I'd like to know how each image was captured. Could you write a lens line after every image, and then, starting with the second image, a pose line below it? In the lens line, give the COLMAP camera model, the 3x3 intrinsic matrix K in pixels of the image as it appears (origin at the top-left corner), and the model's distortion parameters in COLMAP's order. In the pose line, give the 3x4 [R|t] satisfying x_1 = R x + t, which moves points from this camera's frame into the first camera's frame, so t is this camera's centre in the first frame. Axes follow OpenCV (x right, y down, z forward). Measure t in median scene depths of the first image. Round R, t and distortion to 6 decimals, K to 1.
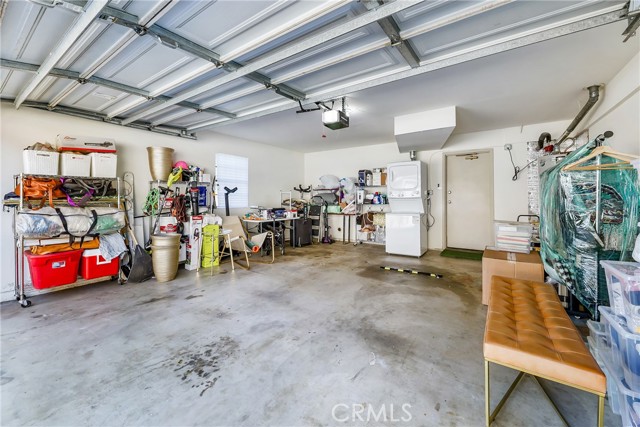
lens RADIAL K [[259.8, 0, 320.4], [0, 259.8, 197.6], [0, 0, 1]] dist [-0.000991, 0.000057]
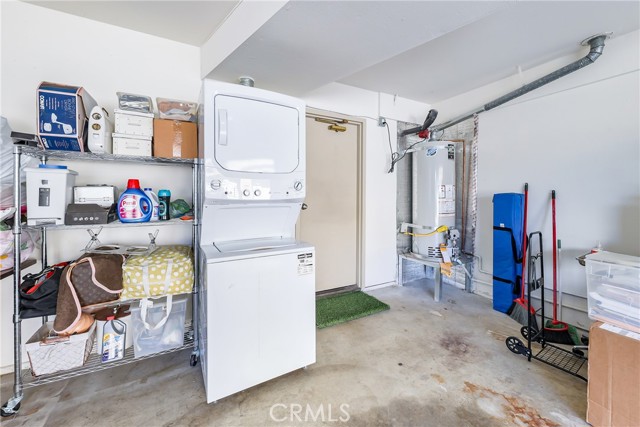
lens RADIAL K [[259.8, 0, 323.8], [0, 259.8, 195.9], [0, 0, 1]] dist [-0.000991, 0.000057]
pose [[0.444644, 0.008847, 0.895664, 0.053384], [-0.001043, 0.999956, -0.009360, -0.000487], [-0.895707, 0.003227, 0.444634, 0.679493]]
